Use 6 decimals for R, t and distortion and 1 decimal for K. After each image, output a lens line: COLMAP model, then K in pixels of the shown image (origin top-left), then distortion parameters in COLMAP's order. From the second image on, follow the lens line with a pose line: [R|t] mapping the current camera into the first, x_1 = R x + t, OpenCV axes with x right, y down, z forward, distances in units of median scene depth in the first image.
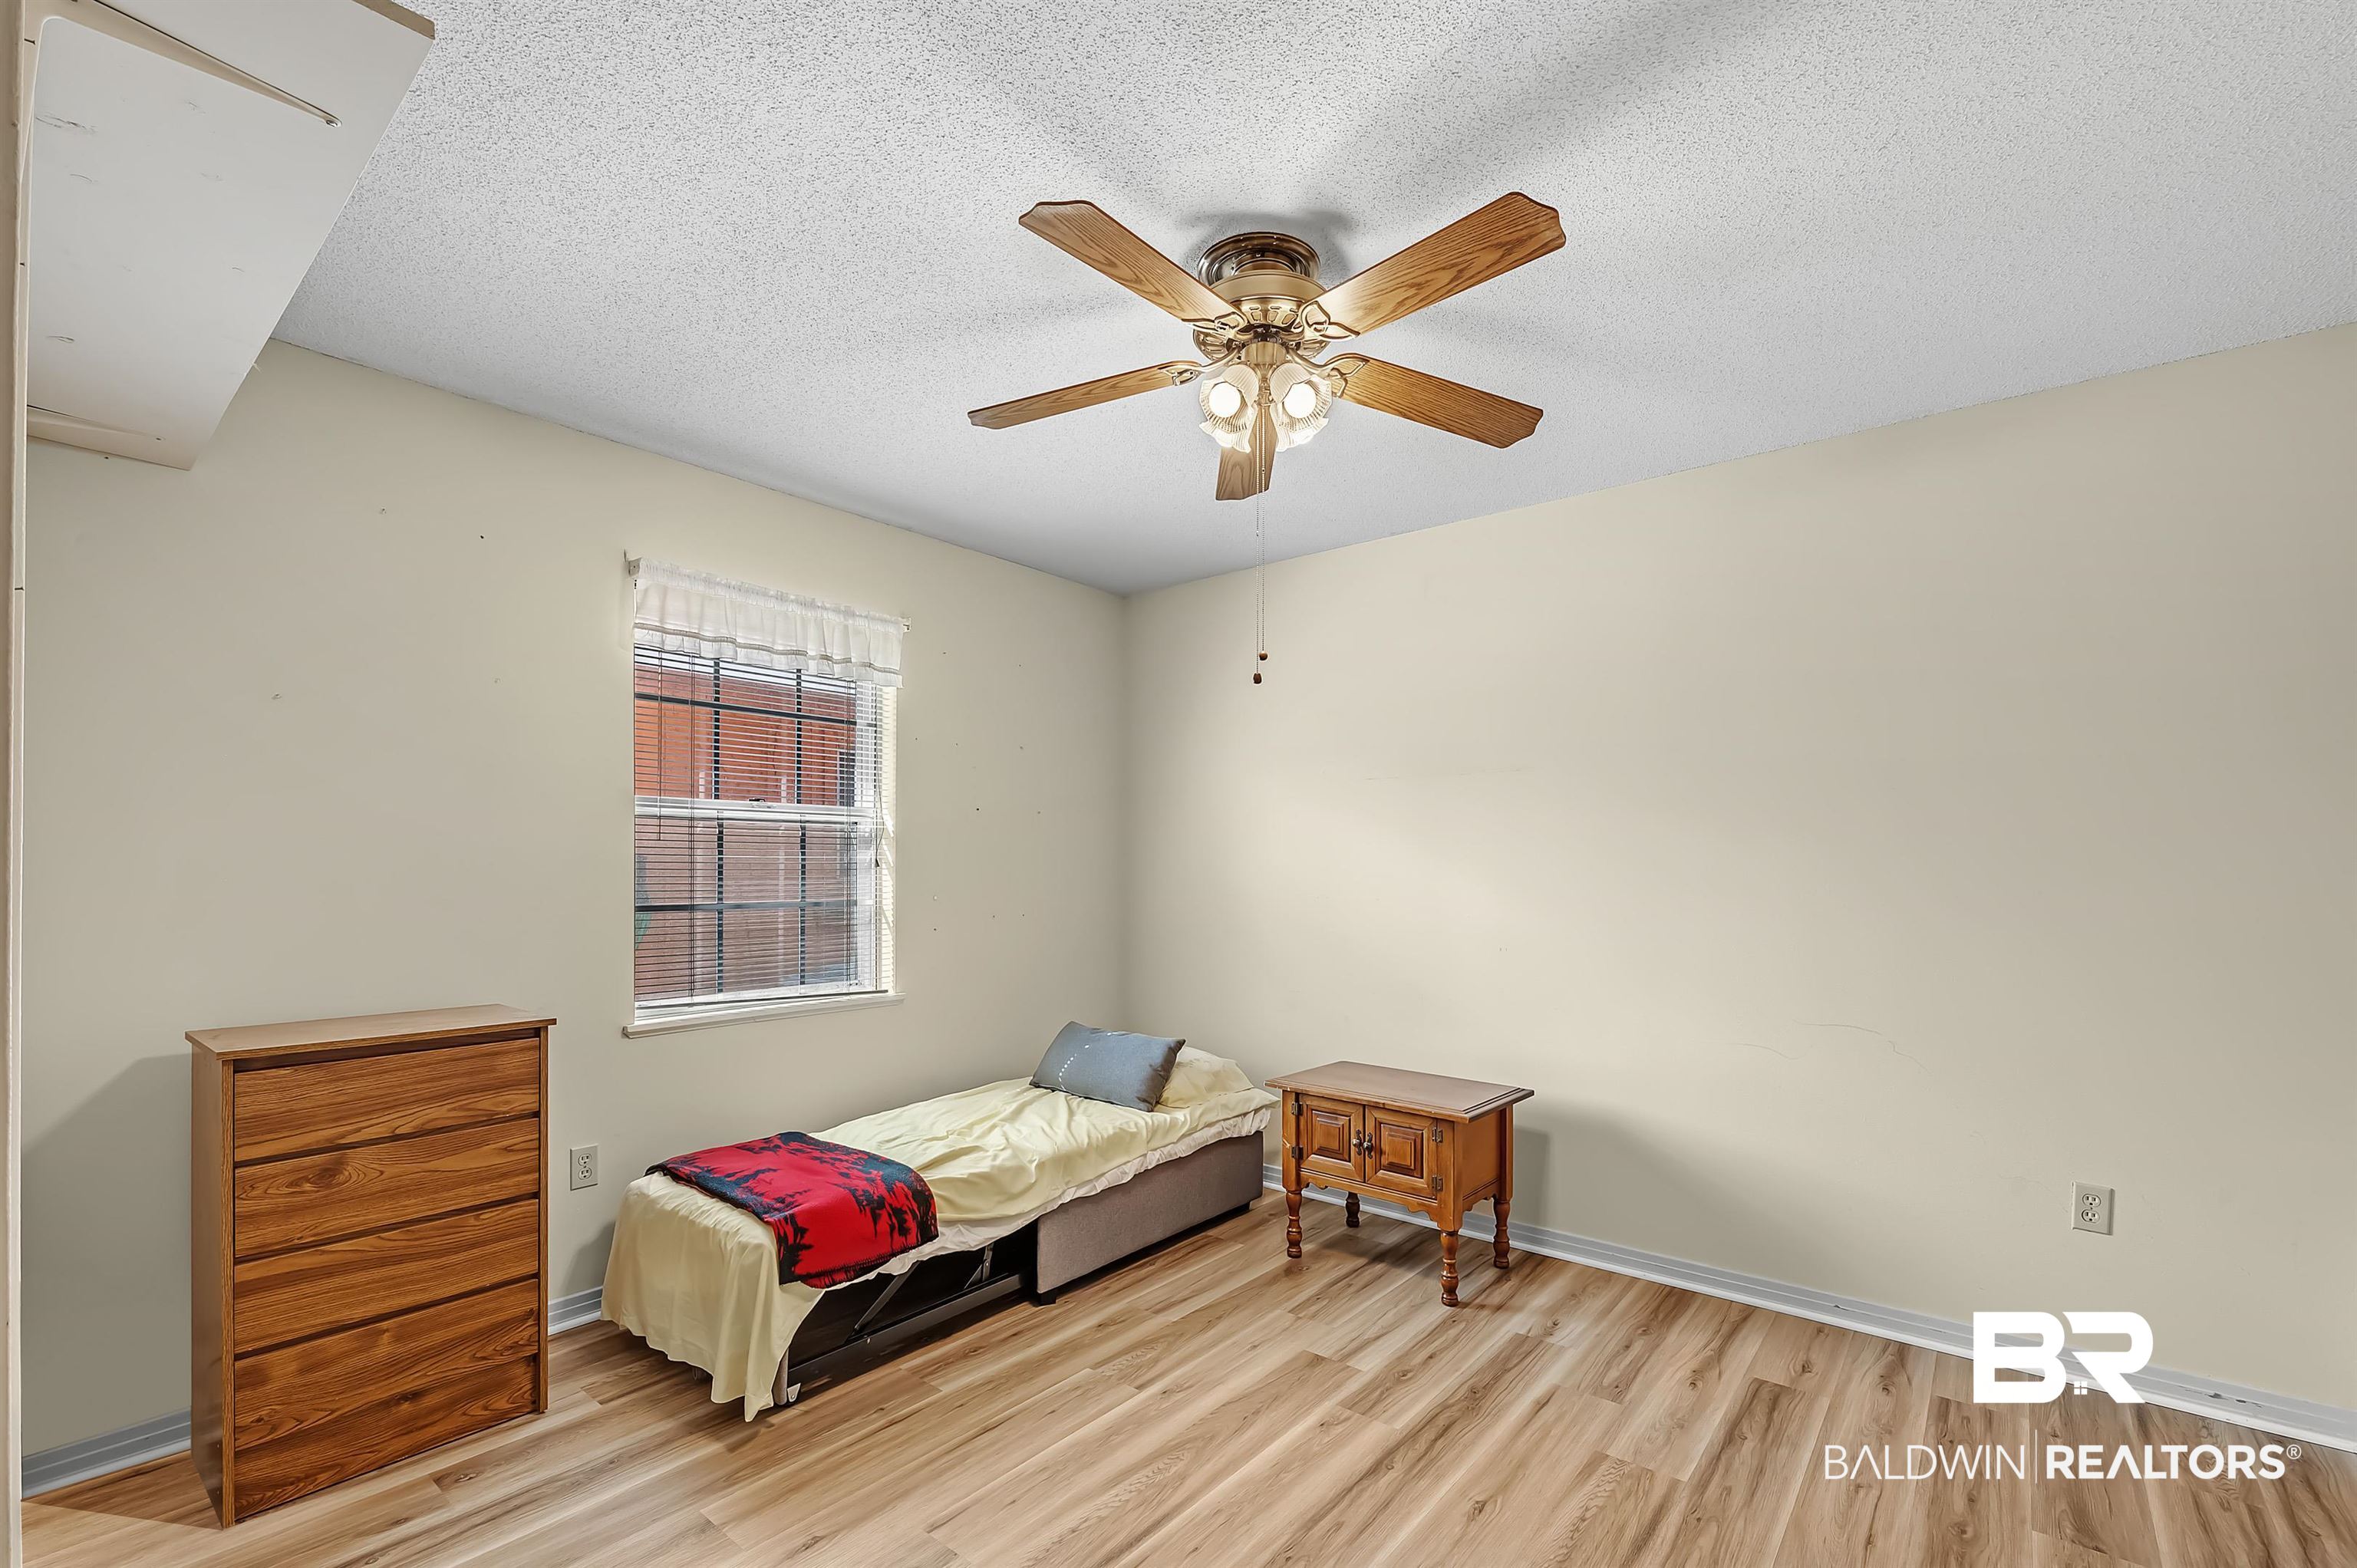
lens RADIAL K [[1007.5, 0, 1168.4], [0, 1007.5, 864.3], [0, 0, 1]] dist [-0.004050, -0.000300]
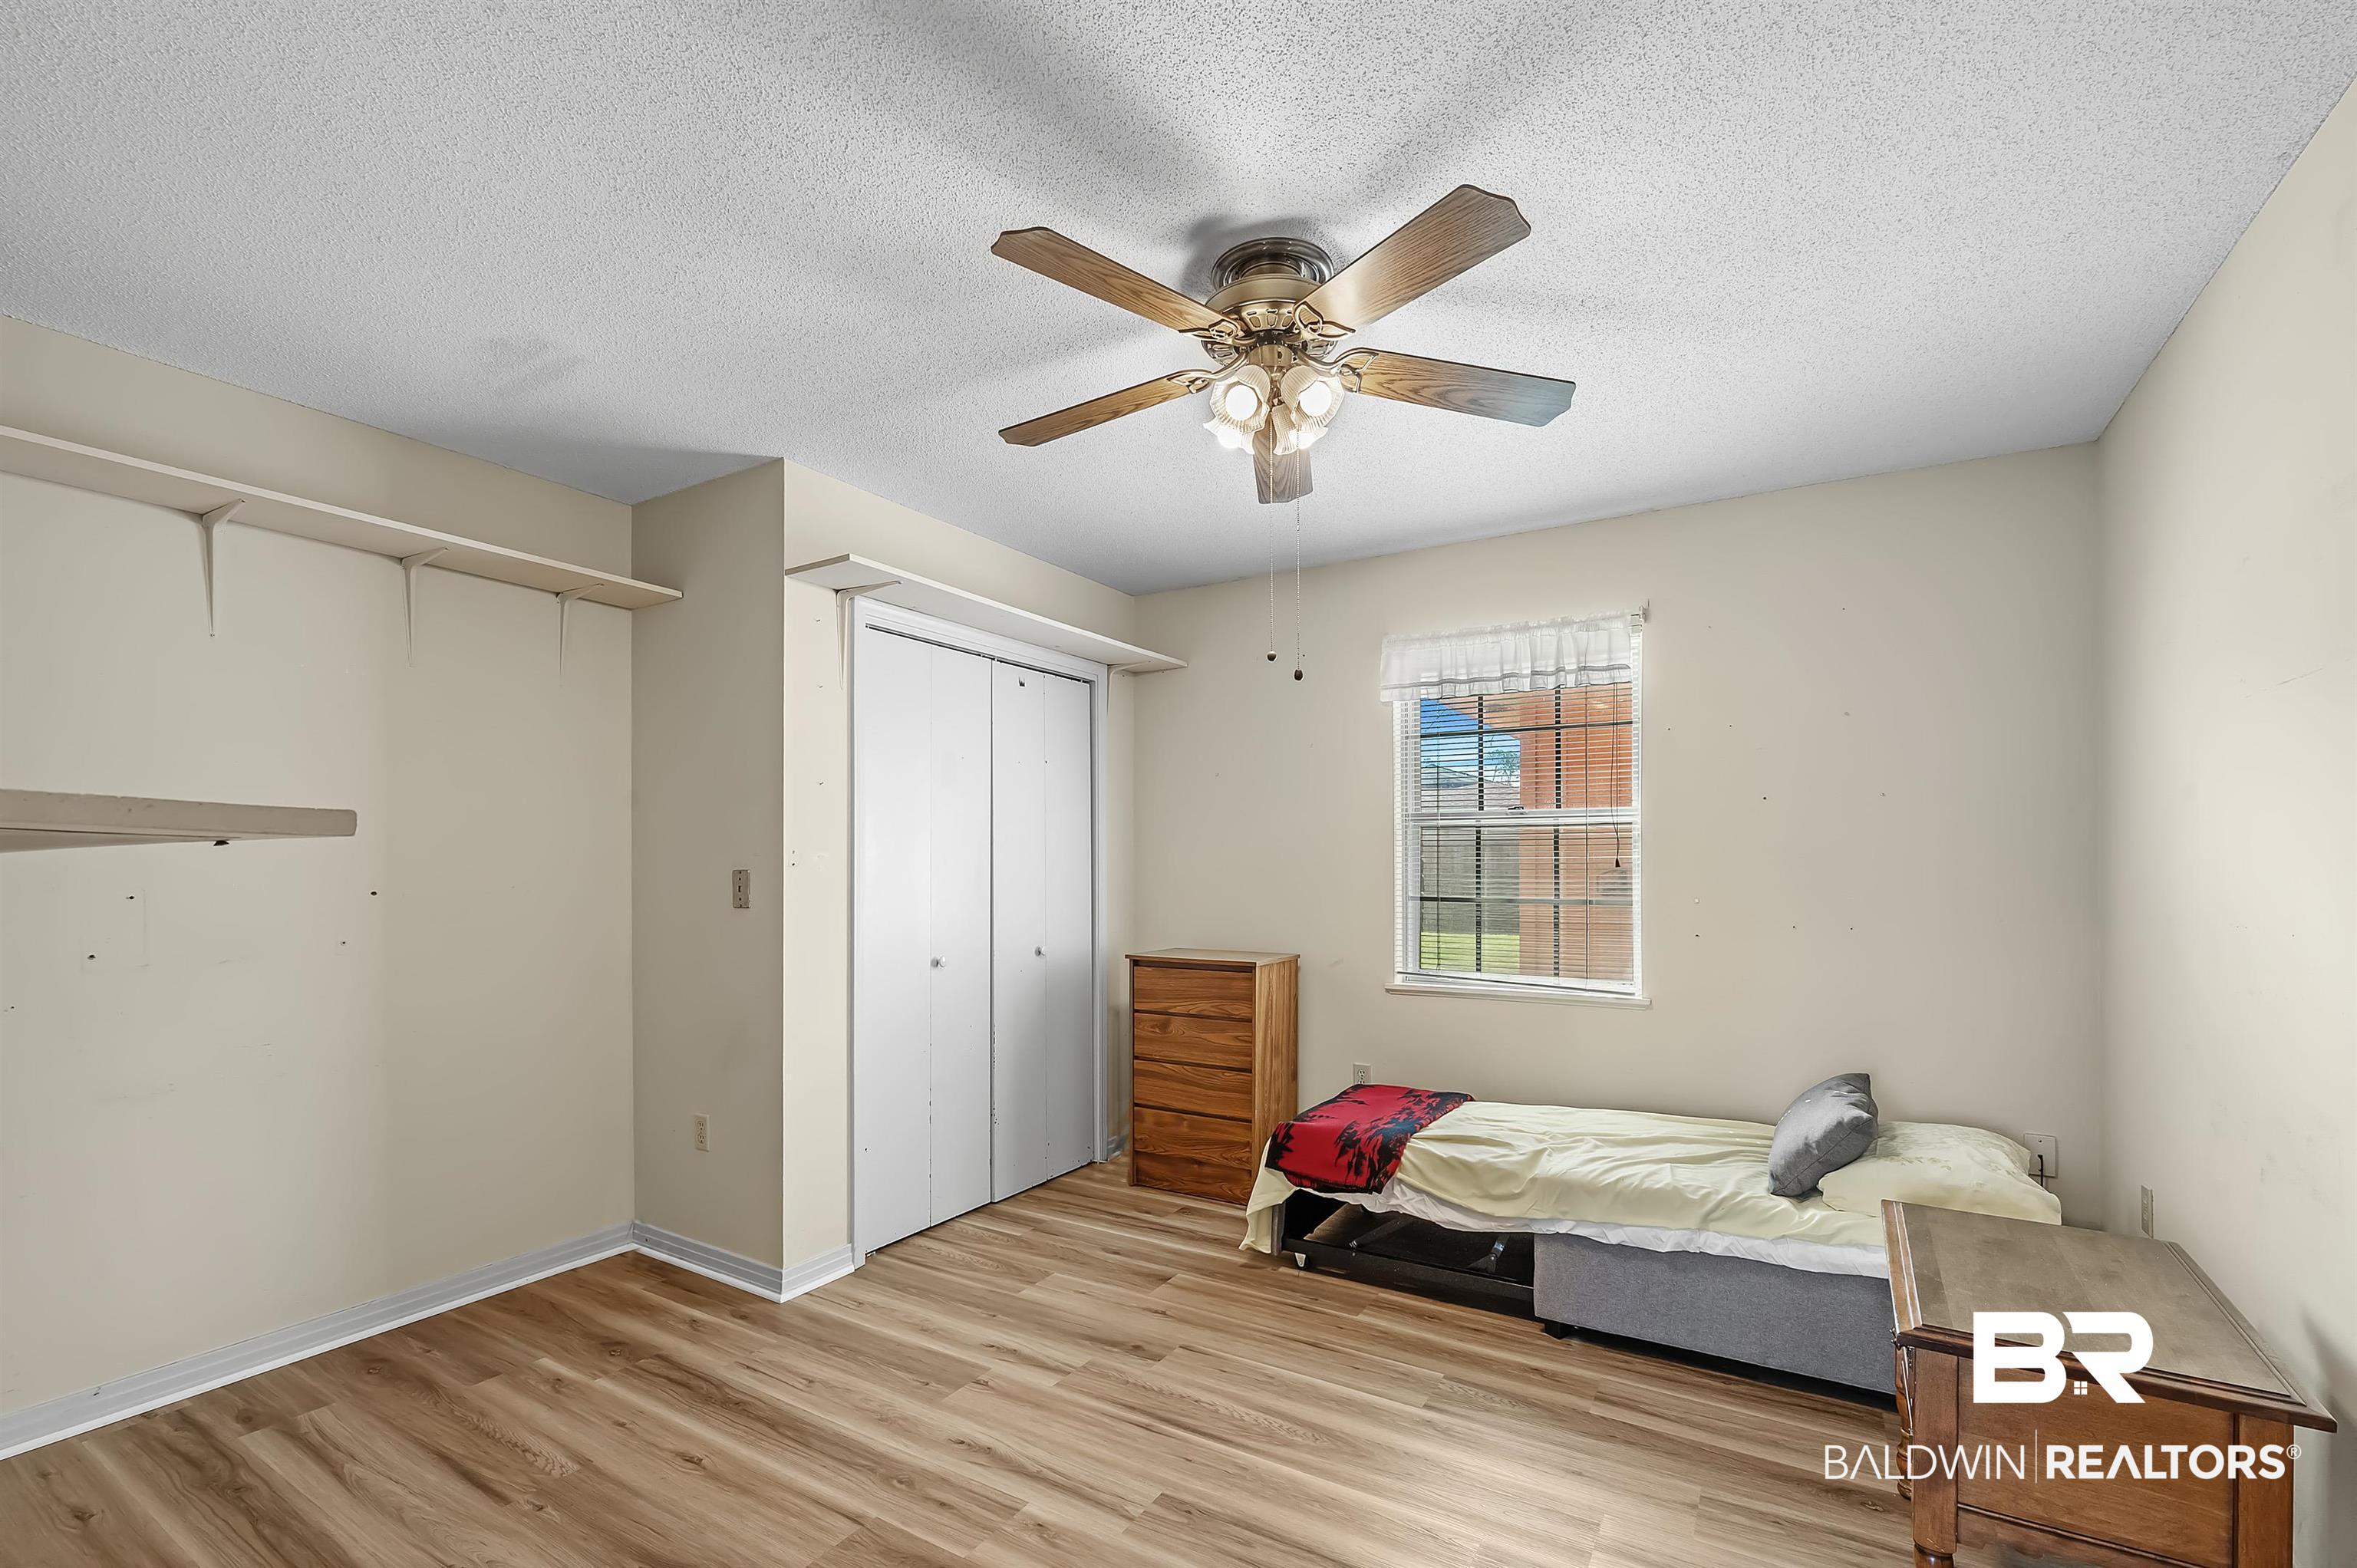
lens RADIAL K [[1007.5, 0, 1222.0], [0, 1007.5, 866.6], [0, 0, 1]] dist [-0.004050, -0.000300]
pose [[0.172113, 0.000844, -0.985077, 0.940088], [0.000847, 0.999999, 0.001005, 0.001846], [0.985077, -0.001007, 0.172112, 0.678766]]
